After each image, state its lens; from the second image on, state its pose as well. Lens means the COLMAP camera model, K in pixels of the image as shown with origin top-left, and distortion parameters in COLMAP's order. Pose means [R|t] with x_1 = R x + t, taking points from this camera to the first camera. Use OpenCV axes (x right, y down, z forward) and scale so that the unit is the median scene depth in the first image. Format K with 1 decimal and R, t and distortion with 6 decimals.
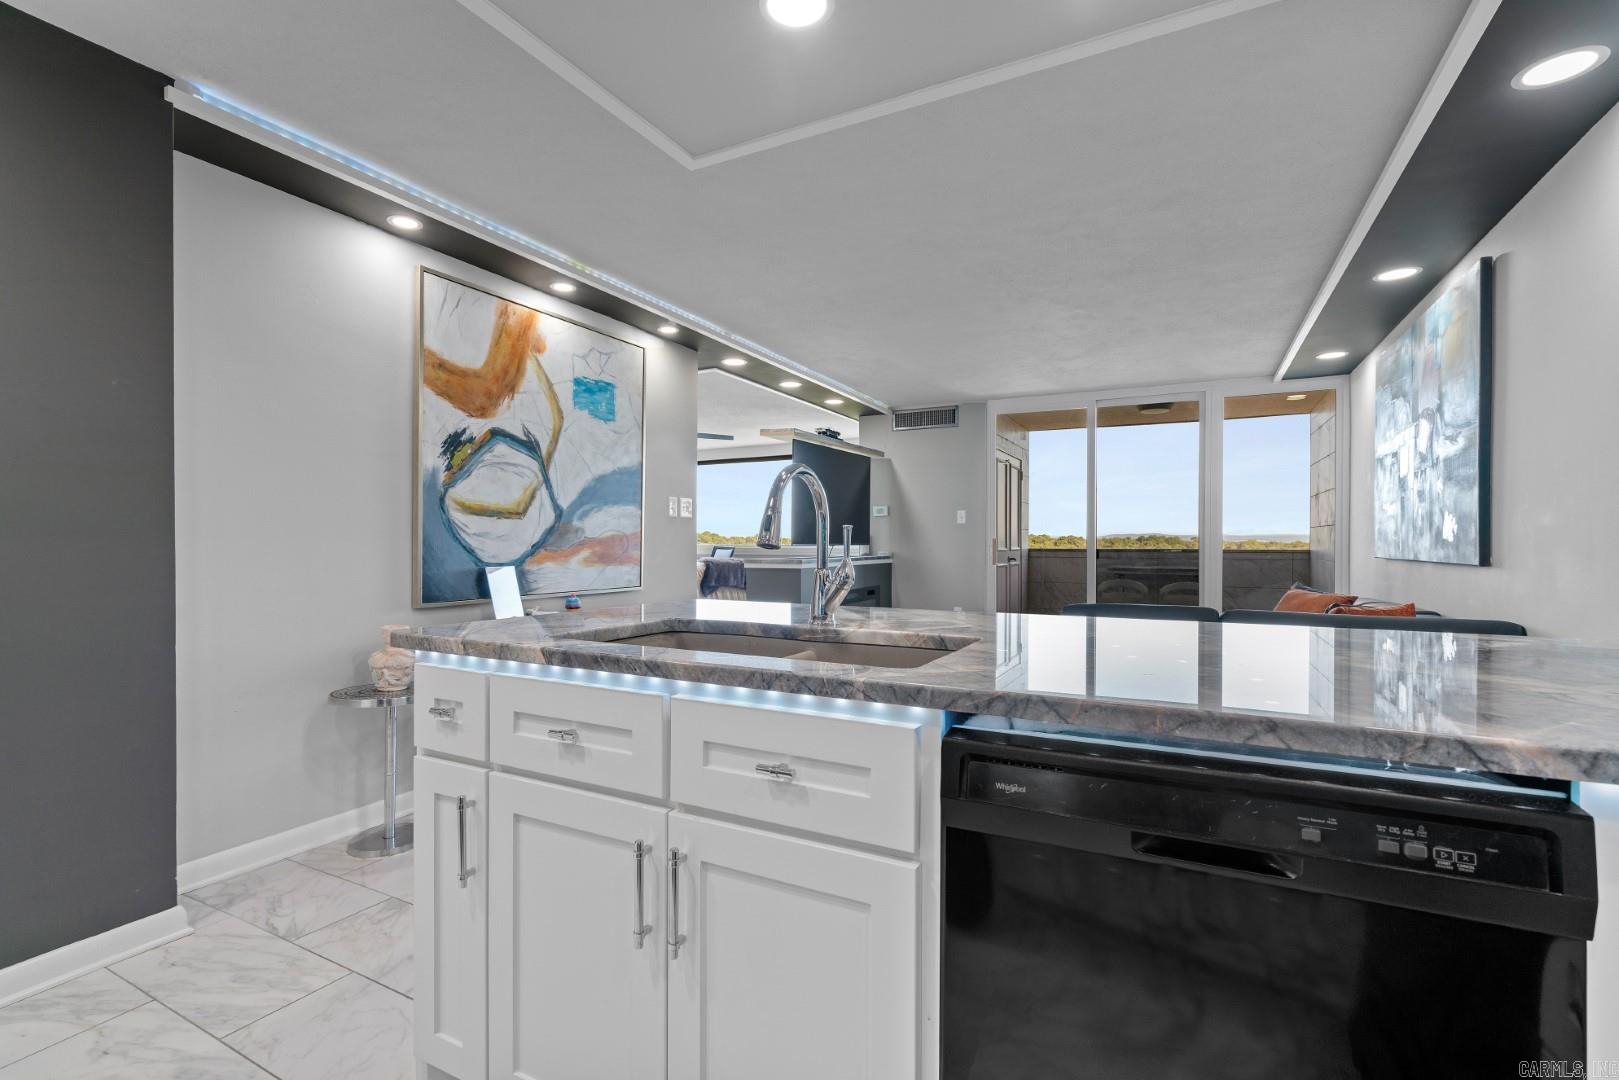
lens RADIAL K [[739.6, 0, 798.7], [0, 739.6, 548.0], [0, 0, 1]] dist [0.000815, 0.001243]
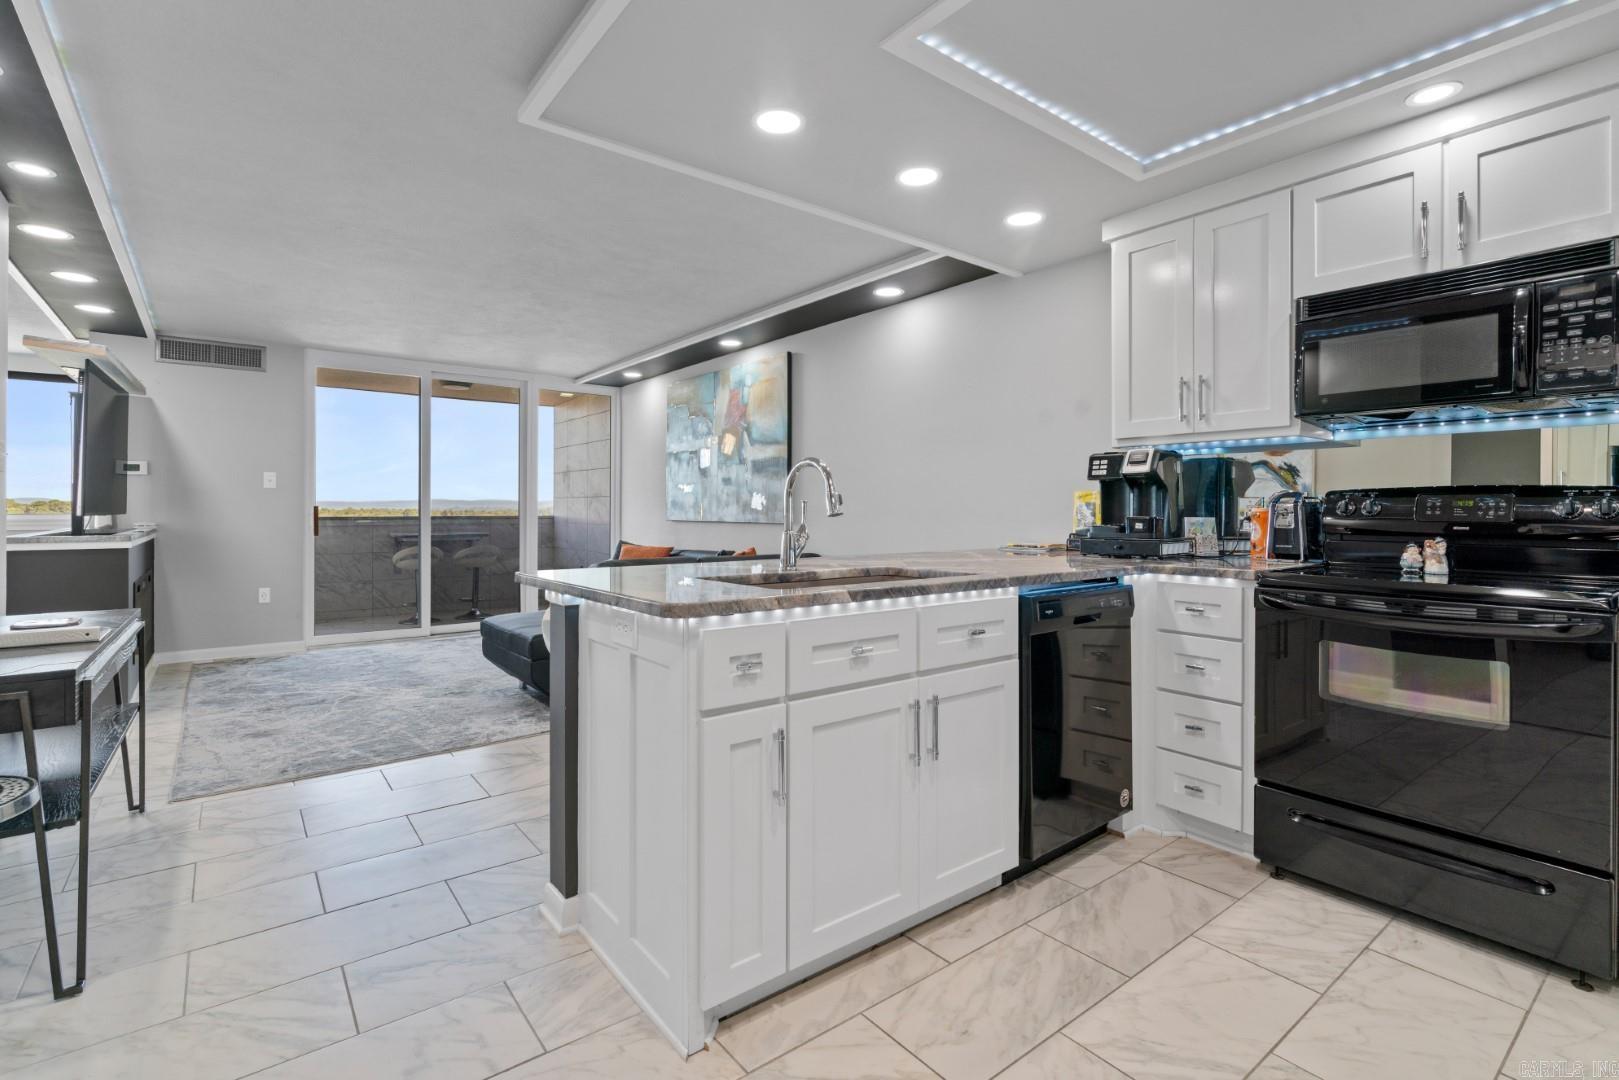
lens RADIAL K [[752.7, 0, 801.9], [0, 752.7, 506.7], [0, 0, 1]] dist [-0.000627, 0.000284]
pose [[0.416035, 0.002904, 0.909344, -0.572658], [0.006651, 0.999958, -0.006236, -0.004000], [-0.909324, 0.008643, 0.415998, 0.173154]]
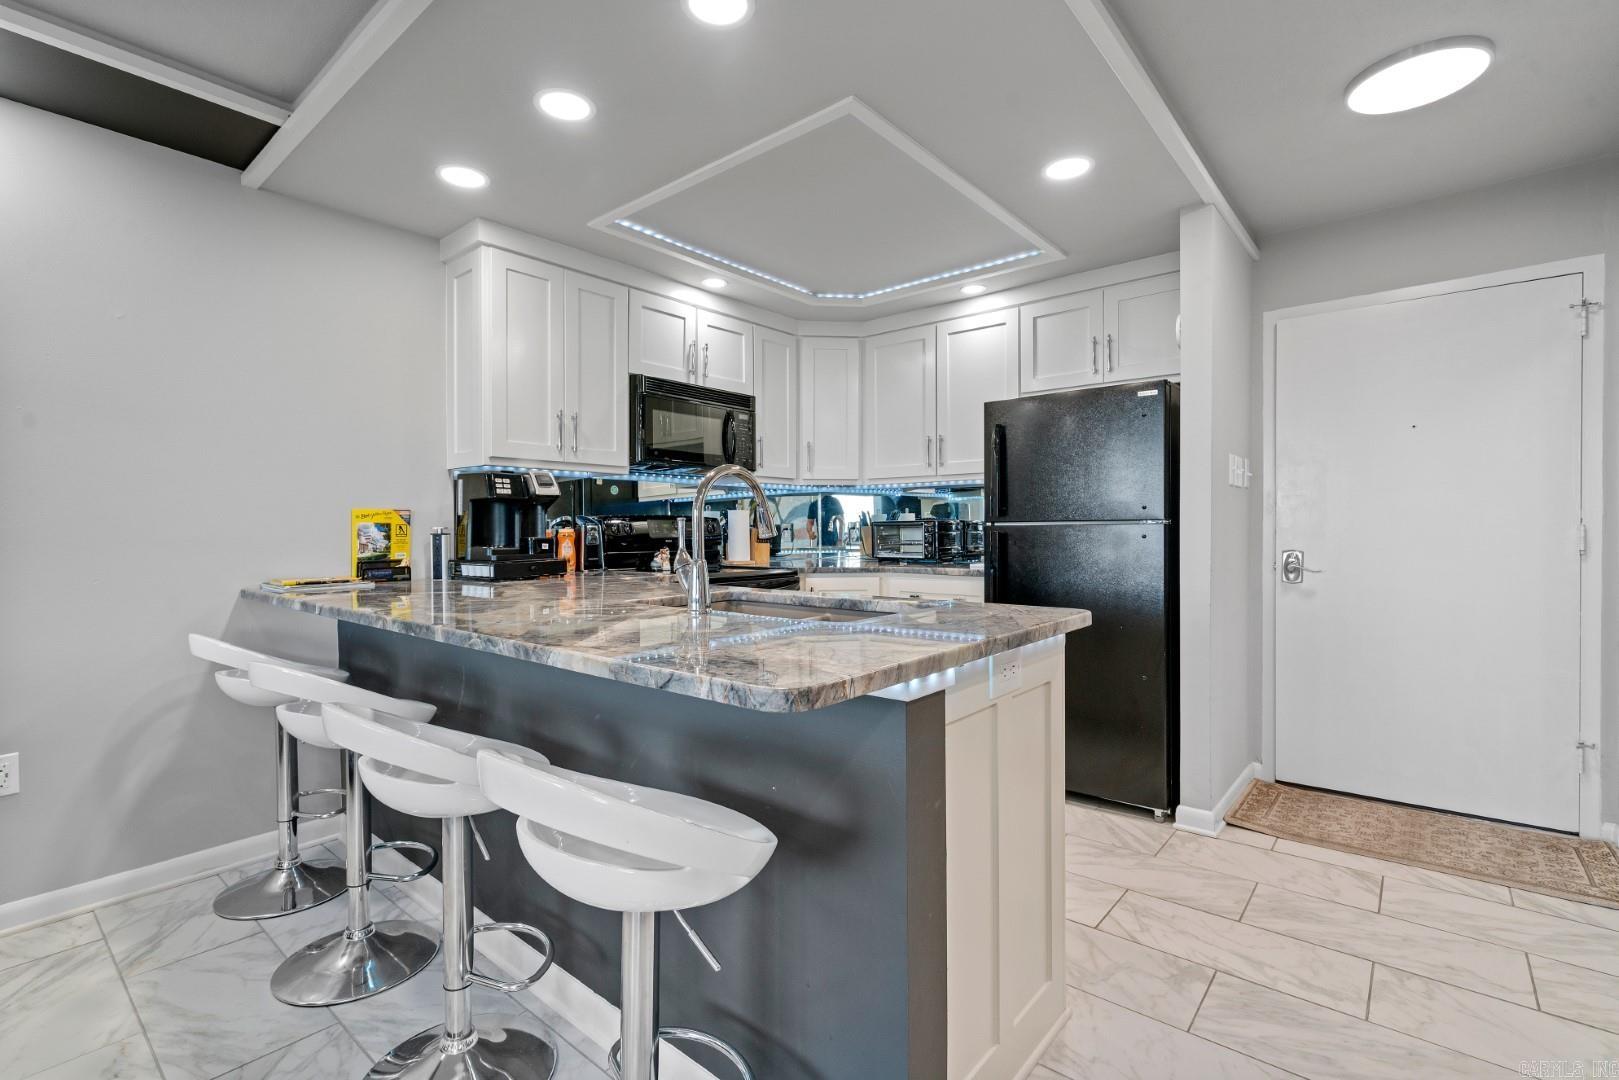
lens RADIAL K [[729.1, 0, 809.5], [0, 729.1, 540.0], [0, 0, 1]] dist [-0.002779, -0.000421]
pose [[-0.976146, 0.001367, 0.217111, -0.158403], [0.006406, 0.999726, 0.022503, -0.009353], [-0.217021, 0.023357, -0.975888, 0.890064]]
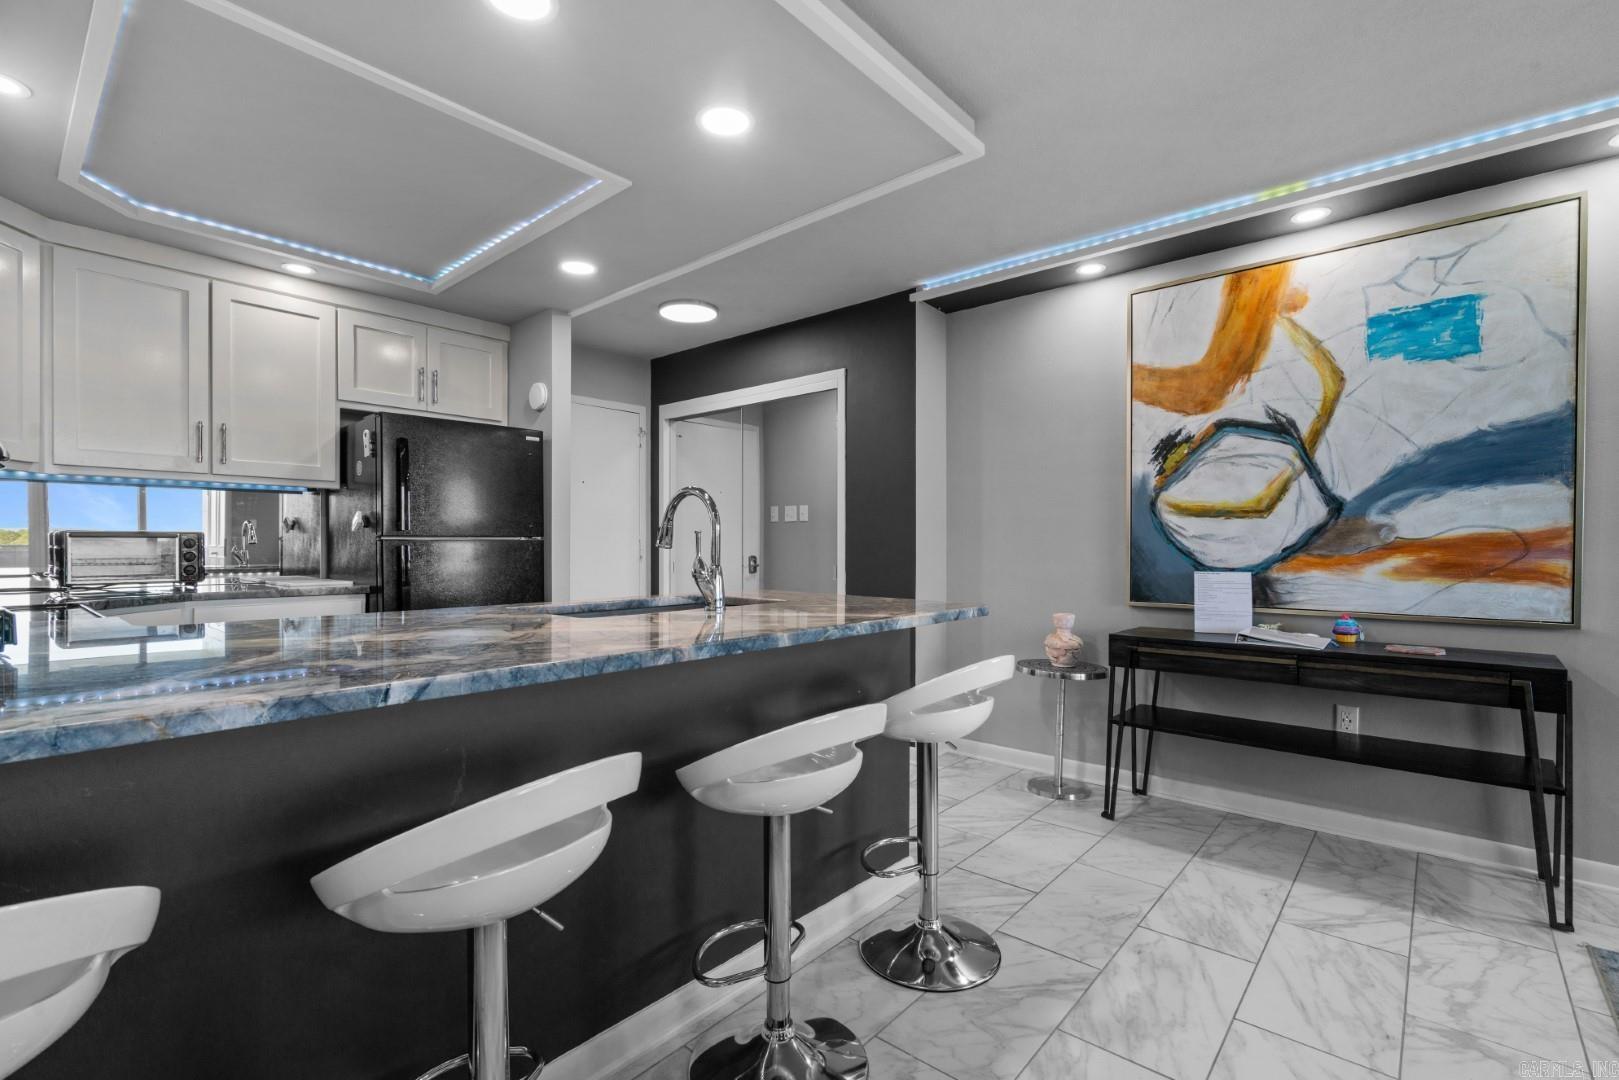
lens RADIAL K [[739.6, 0, 798.7], [0, 739.6, 548.0], [0, 0, 1]] dist [0.000815, 0.001243]
pose [[-0.230500, 0.006367, -0.973052, 0.552459], [-0.006660, 0.999945, 0.008121, -0.007222], [0.973050, 0.008352, -0.230444, 0.648754]]
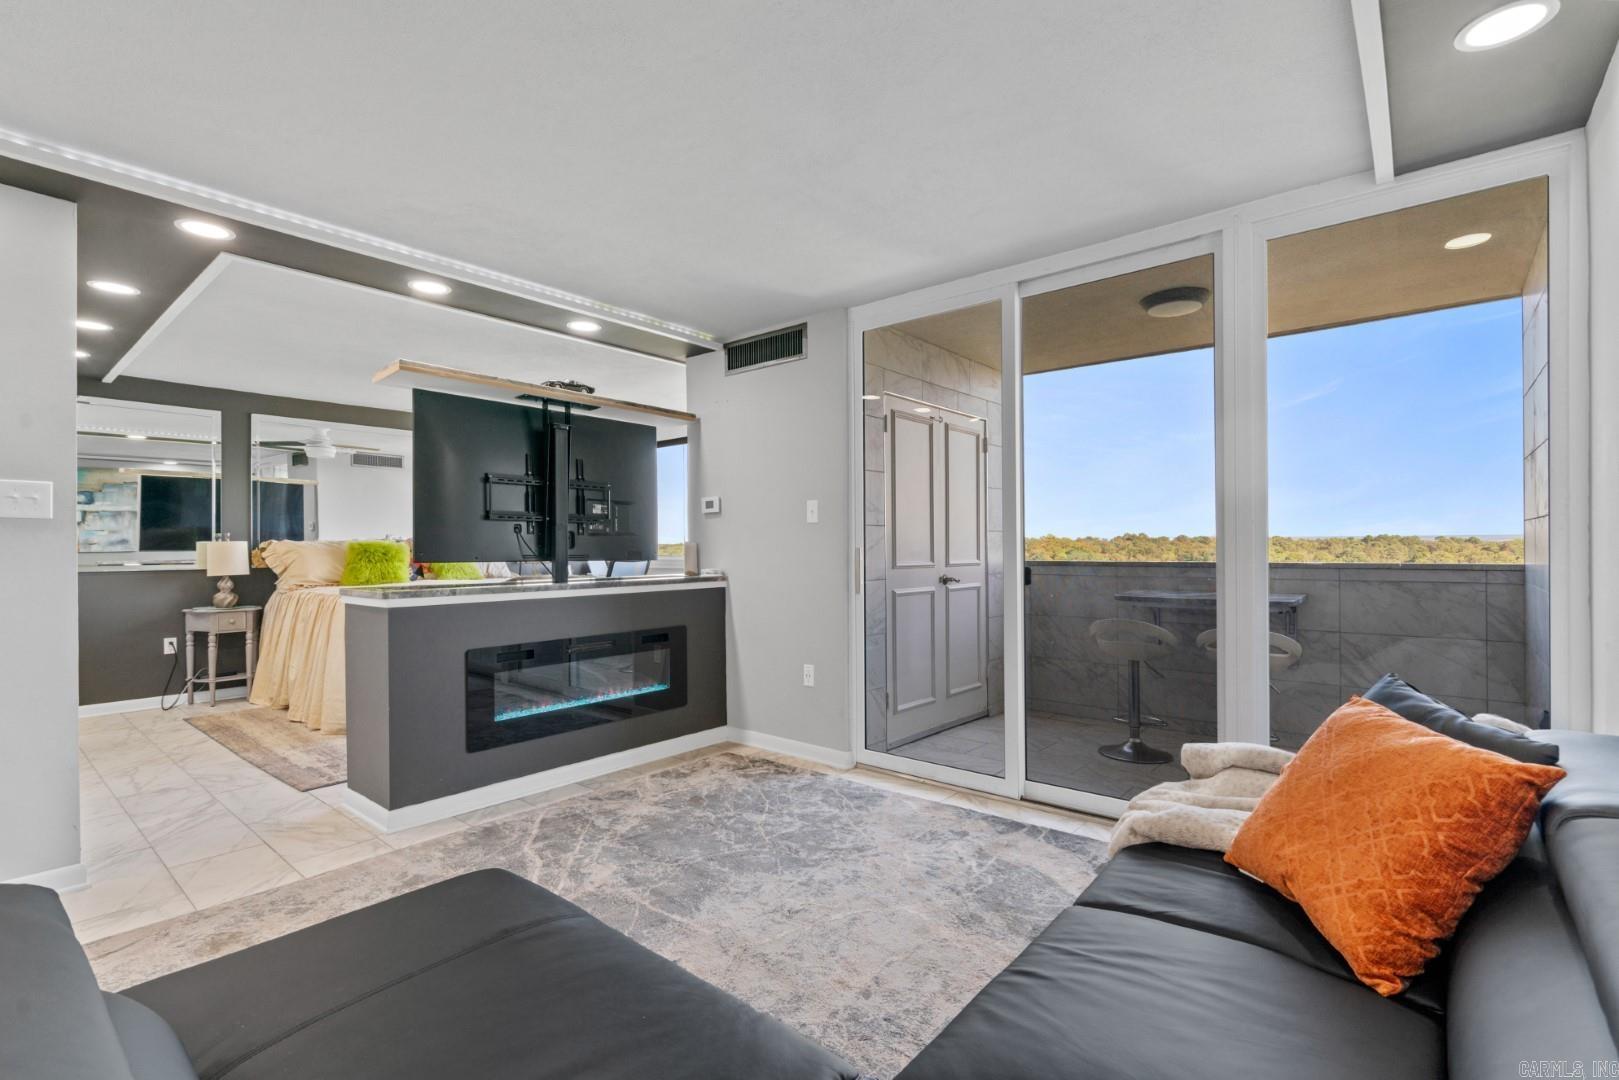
lens RADIAL K [[739.6, 0, 798.7], [0, 739.6, 548.0], [0, 0, 1]] dist [0.000815, 0.001243]
pose [[0.974934, -0.007112, -0.222383, 0.635354], [0.005866, 0.999963, -0.006263, -0.017016], [0.222419, 0.004801, 0.974939, 0.790382]]
